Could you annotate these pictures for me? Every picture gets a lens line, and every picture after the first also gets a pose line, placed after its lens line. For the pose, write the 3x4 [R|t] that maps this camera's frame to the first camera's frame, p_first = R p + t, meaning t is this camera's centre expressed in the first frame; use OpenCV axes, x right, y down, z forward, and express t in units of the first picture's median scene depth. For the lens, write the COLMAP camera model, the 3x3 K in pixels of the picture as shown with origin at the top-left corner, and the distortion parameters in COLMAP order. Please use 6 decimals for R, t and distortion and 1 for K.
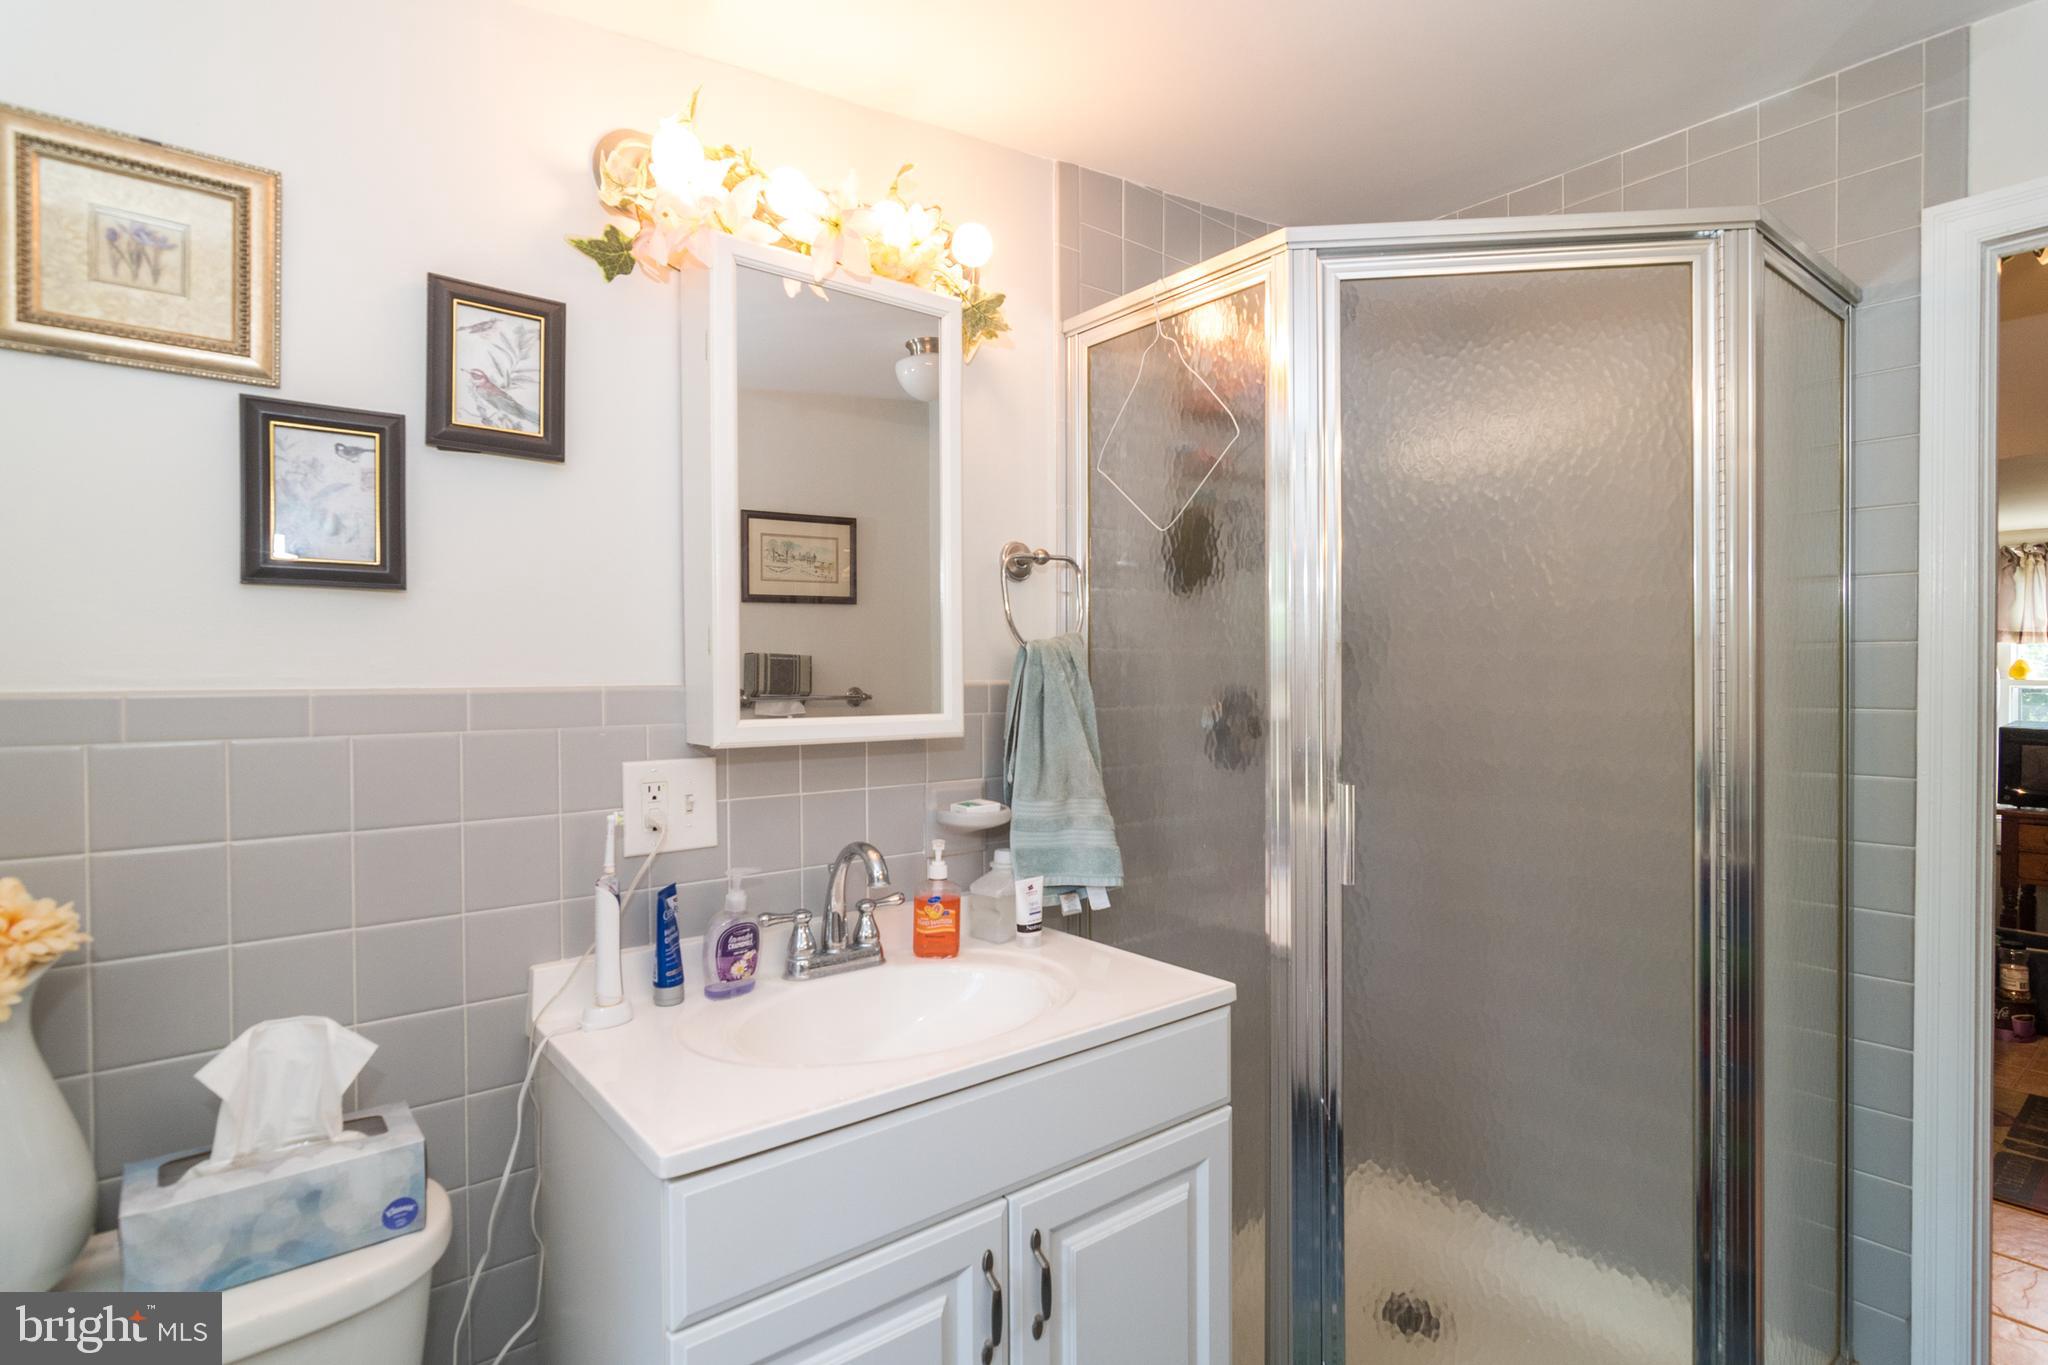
lens RADIAL K [[1048.5, 0, 1036.0], [0, 1048.5, 681.7], [0, 0, 1]] dist [-0.003634, 0.000463]
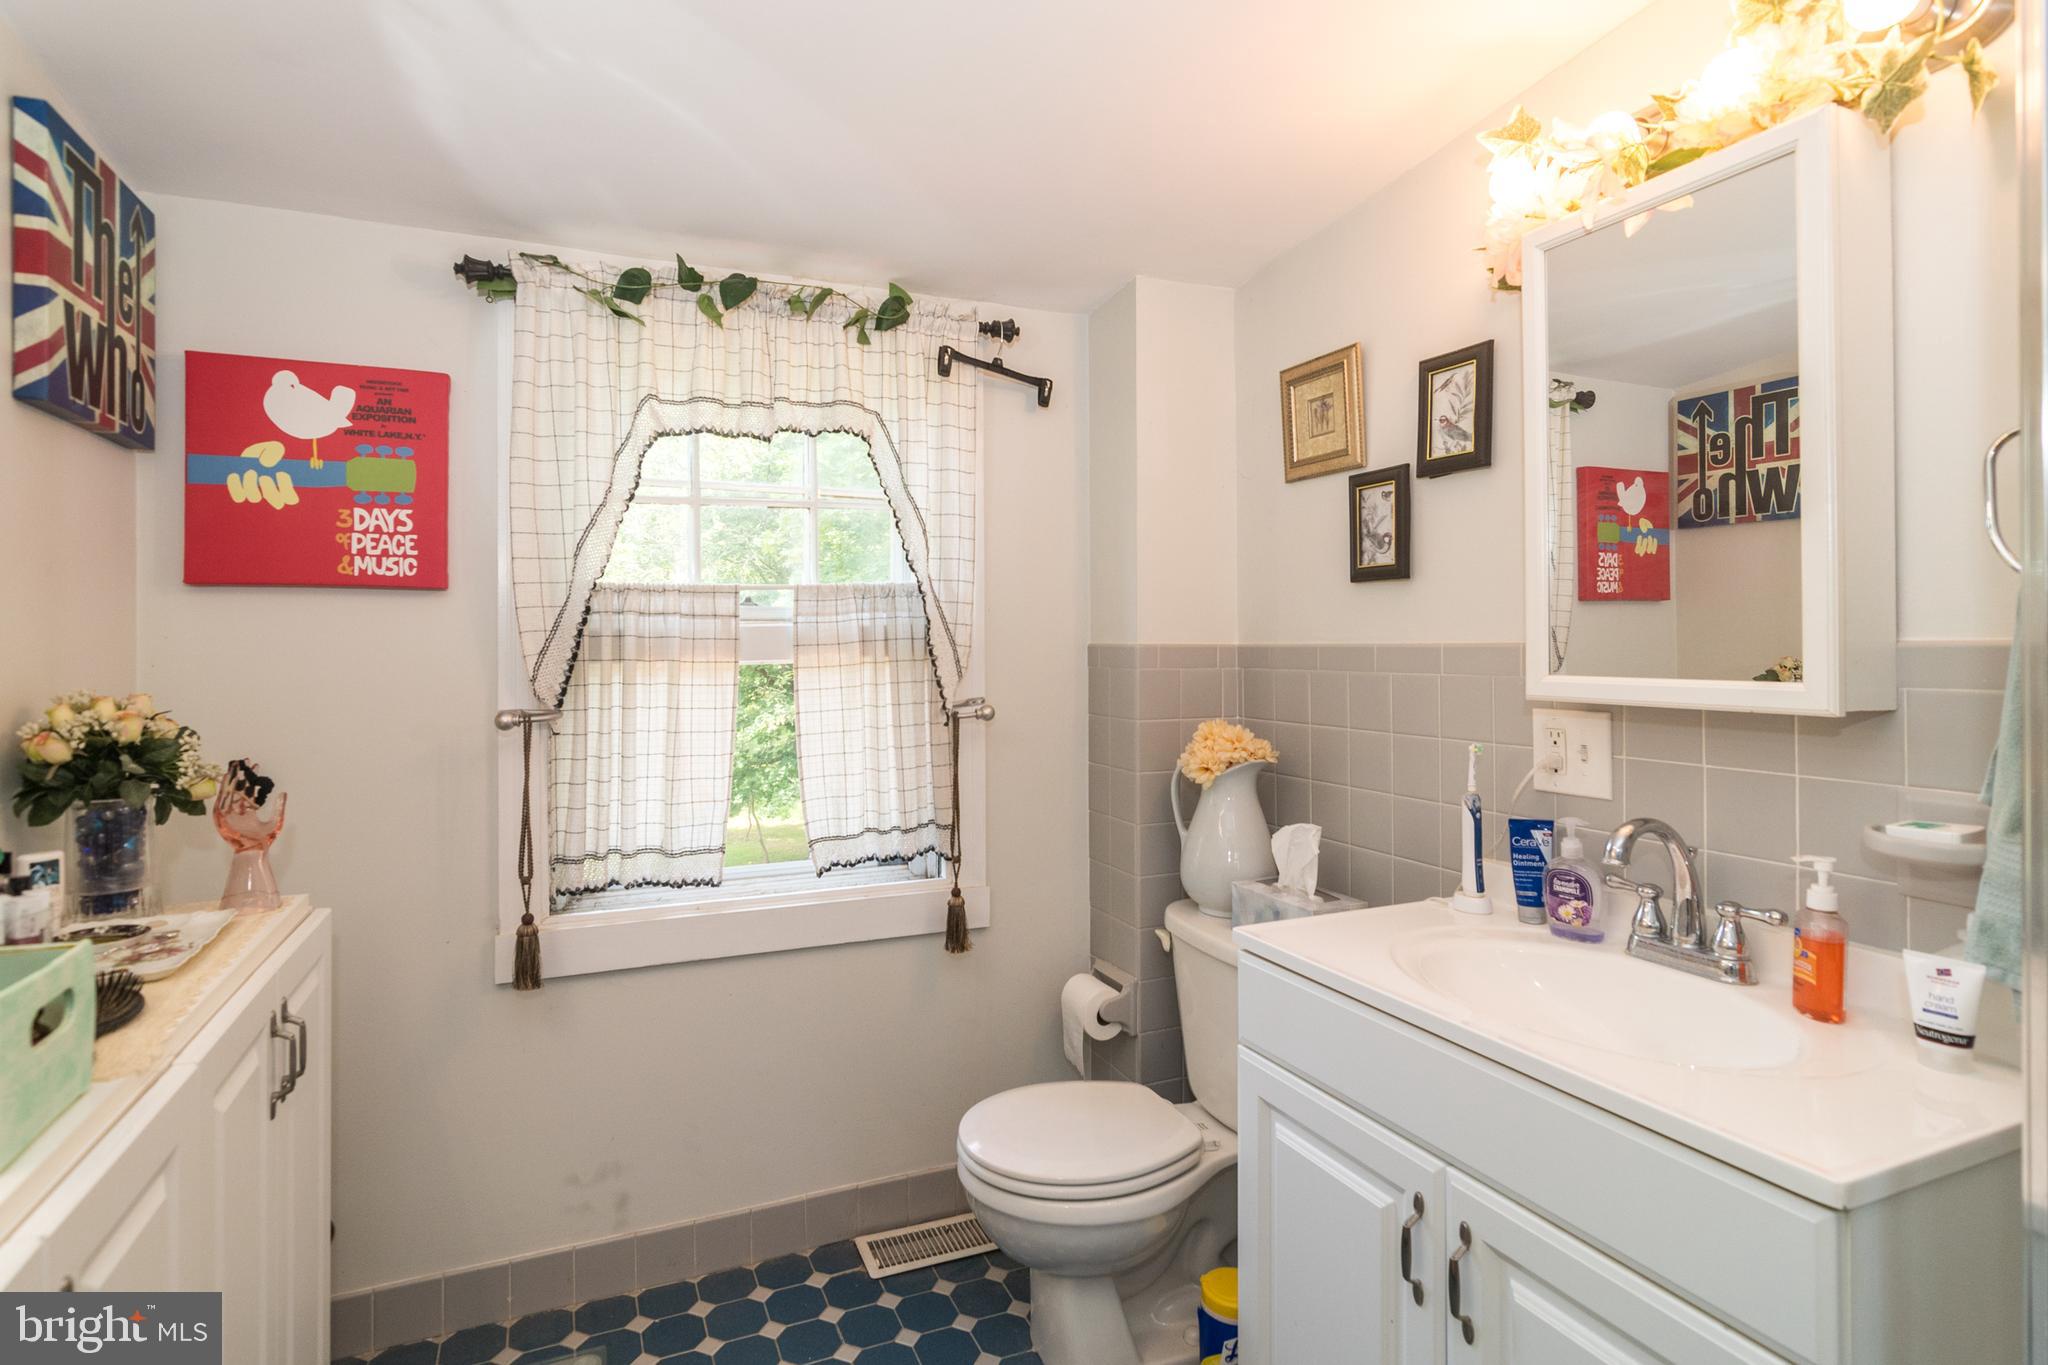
lens RADIAL K [[1048.5, 0, 1036.0], [0, 1048.5, 681.7], [0, 0, 1]] dist [-0.003634, 0.000463]
pose [[-0.265436, 0.036710, -0.963429, 0.959742], [-0.008170, 0.999153, 0.040322, 0.004401], [0.964094, 0.018574, -0.264911, 0.843515]]
